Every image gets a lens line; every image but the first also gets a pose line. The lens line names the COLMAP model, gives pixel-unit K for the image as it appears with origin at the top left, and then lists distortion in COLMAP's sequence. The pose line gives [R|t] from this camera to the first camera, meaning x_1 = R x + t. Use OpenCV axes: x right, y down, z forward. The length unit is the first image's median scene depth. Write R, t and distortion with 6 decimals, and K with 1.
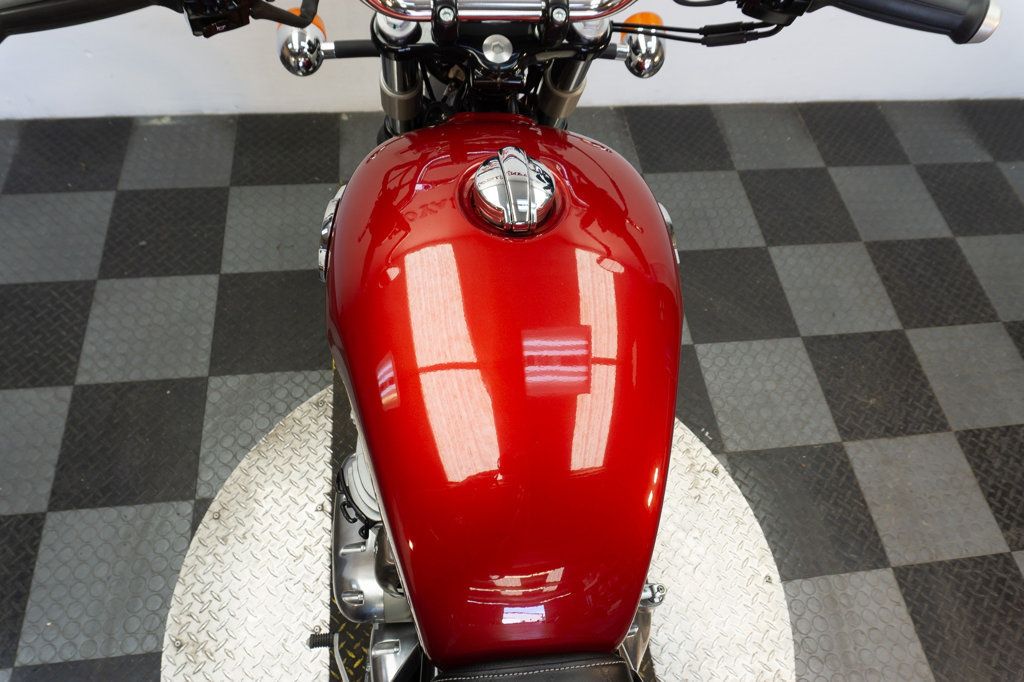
lens RADIAL K [[680.3, 0, 507.6], [0, 680.3, 331.9], [0, 0, 1]] dist [-0.019888, 0.004080]
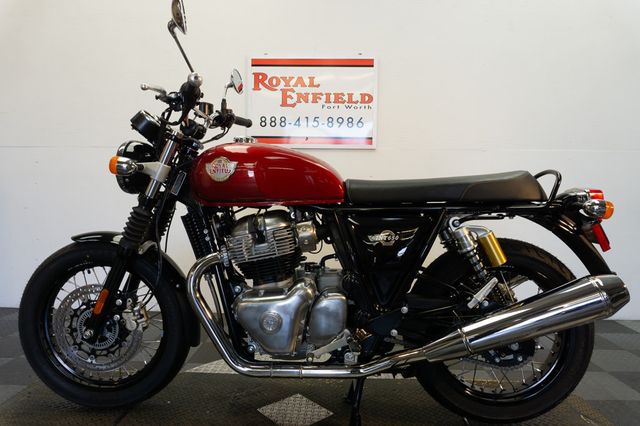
lens RADIAL K [[425.2, 0, 316.9], [0, 425.2, 212.3], [0, 0, 1]] dist [-0.019888, 0.004080]
pose [[0.985941, -0.059428, -0.156169, 0.185688], [-0.097342, 0.555371, -0.825886, 0.791824], [0.135812, 0.829476, 0.541779, -0.062577]]
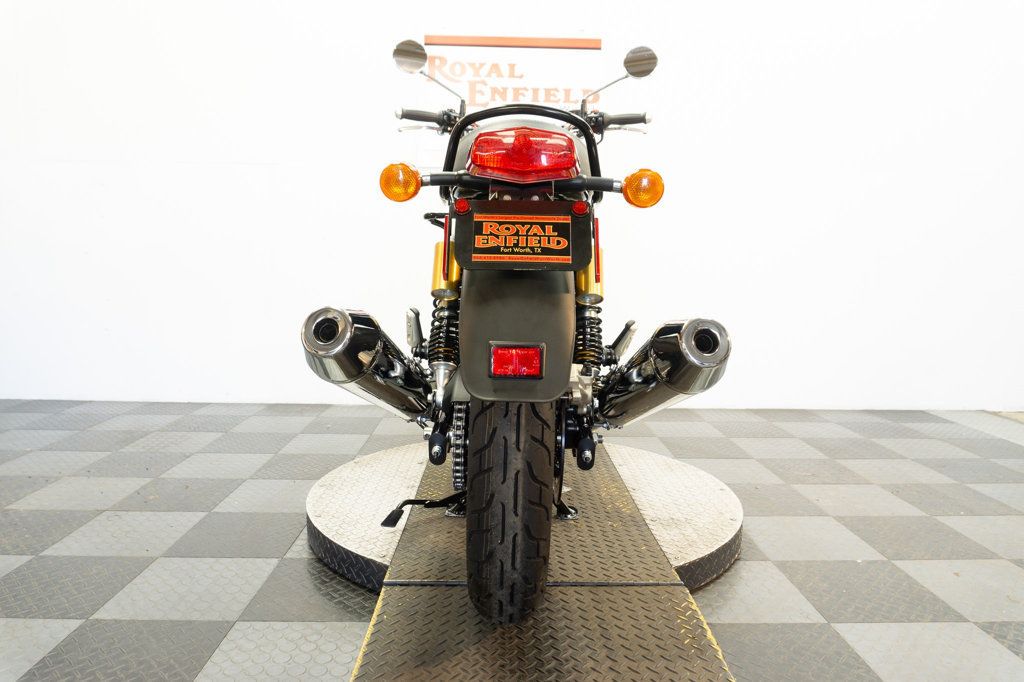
lens RADIAL K [[680.3, 0, 508.0], [0, 680.3, 335.7], [0, 0, 1]] dist [-0.019888, 0.004080]
pose [[0.992742, -0.051405, -0.108726, 0.087174], [-0.055731, 0.604487, -0.794663, 1.033049], [0.106573, 0.794955, 0.597234, -0.116398]]
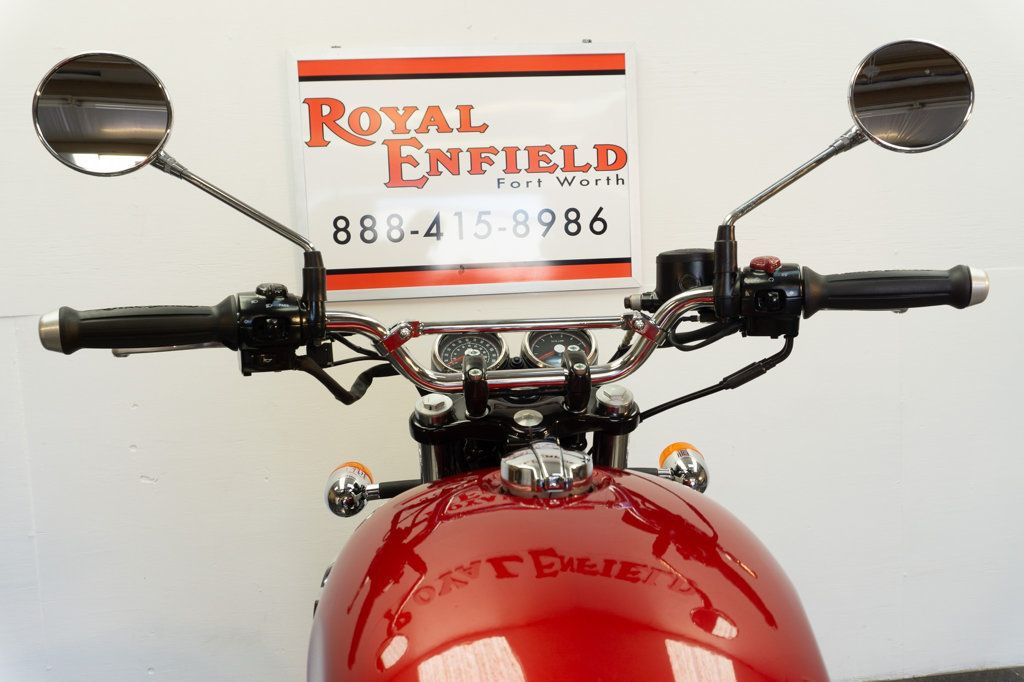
lens RADIAL K [[681.4, 0, 507.7], [0, 681.4, 341.9], [0, 0, 1]] dist [-0.023641, -0.002380]
pose [[0.991161, -0.121318, -0.053690, 0.009050], [0.025880, 0.573729, -0.818636, 0.137086], [0.130119, 0.810011, 0.571797, 0.116643]]
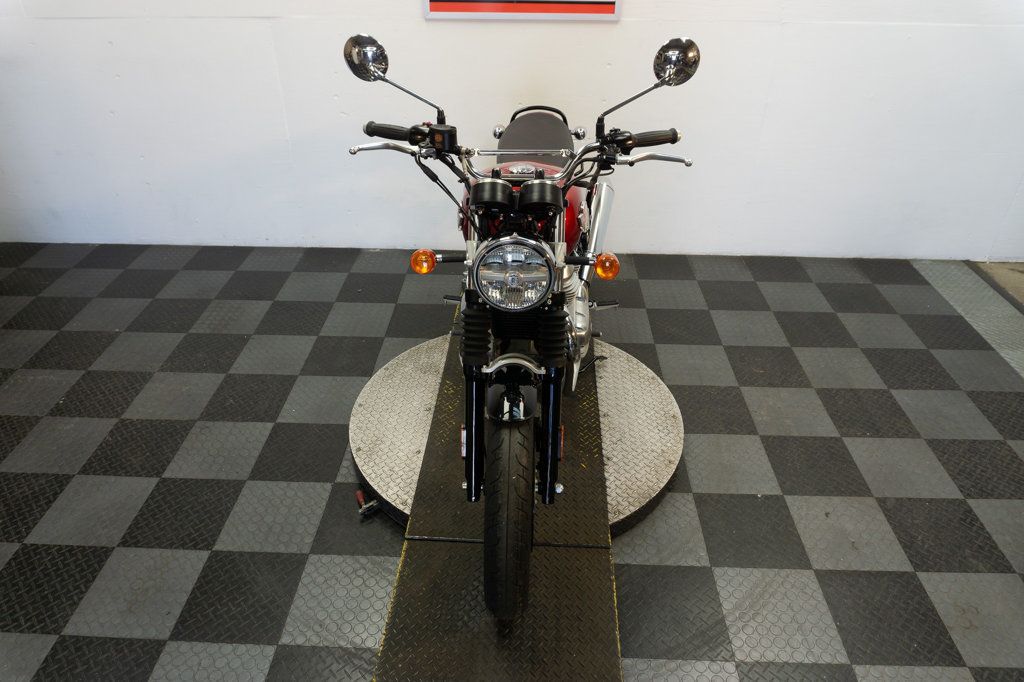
lens RADIAL K [[680.3, 0, 511.4], [0, 680.3, 332.7], [0, 0, 1]] dist [-0.019888, 0.004080]
pose [[0.985238, 0.021777, -0.169798, 0.207642], [-0.095154, 0.894200, -0.437437, 0.771529], [0.142308, 0.447137, 0.883073, -0.571387]]
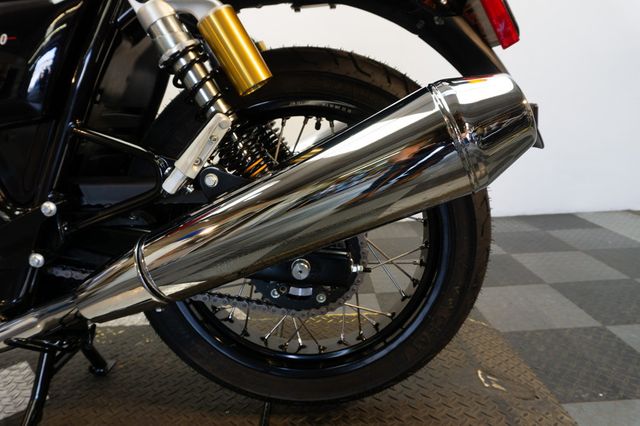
lens RADIAL K [[425.2, 0, 319.4], [0, 425.2, 213.9], [0, 0, 1]] dist [-0.019888, 0.004080]
pose [[0.986711, -0.094465, -0.132206, 0.457576], [-0.026208, 0.710460, -0.703249, 0.483442], [0.160360, 0.697369, 0.698543, 0.312449]]
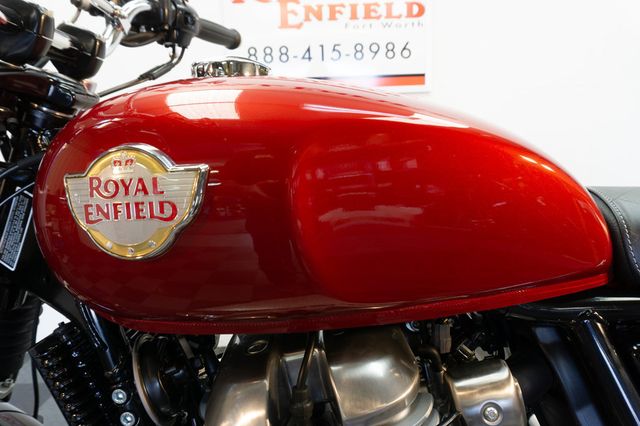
lens RADIAL K [[425.2, 0, 318.8], [0, 425.2, 215.3], [0, 0, 1]] dist [-0.019888, 0.004080]
pose [[0.986525, -0.095928, -0.132537, -0.002204], [-0.037453, 0.656154, -0.753697, 0.269189], [0.159266, 0.748505, 0.643720, 0.169084]]
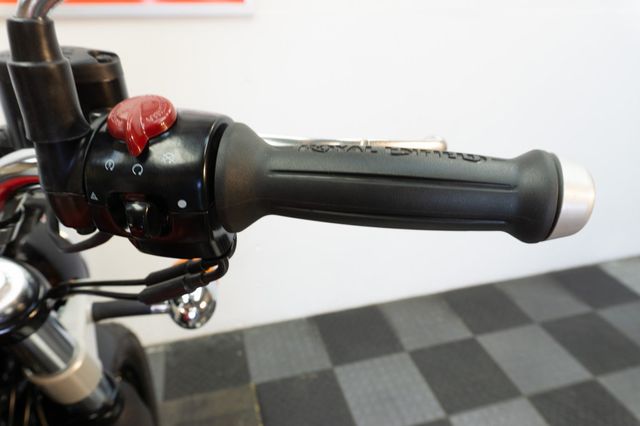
lens RADIAL K [[425.2, 0, 318.1], [0, 425.2, 208.6], [0, 0, 1]] dist [-0.019888, 0.004080]
pose [[0.986180, -0.132579, 0.099361, 0.157381], [0.164931, 0.842527, -0.512782, -0.102114], [-0.015731, 0.522083, 0.852749, 0.234105]]
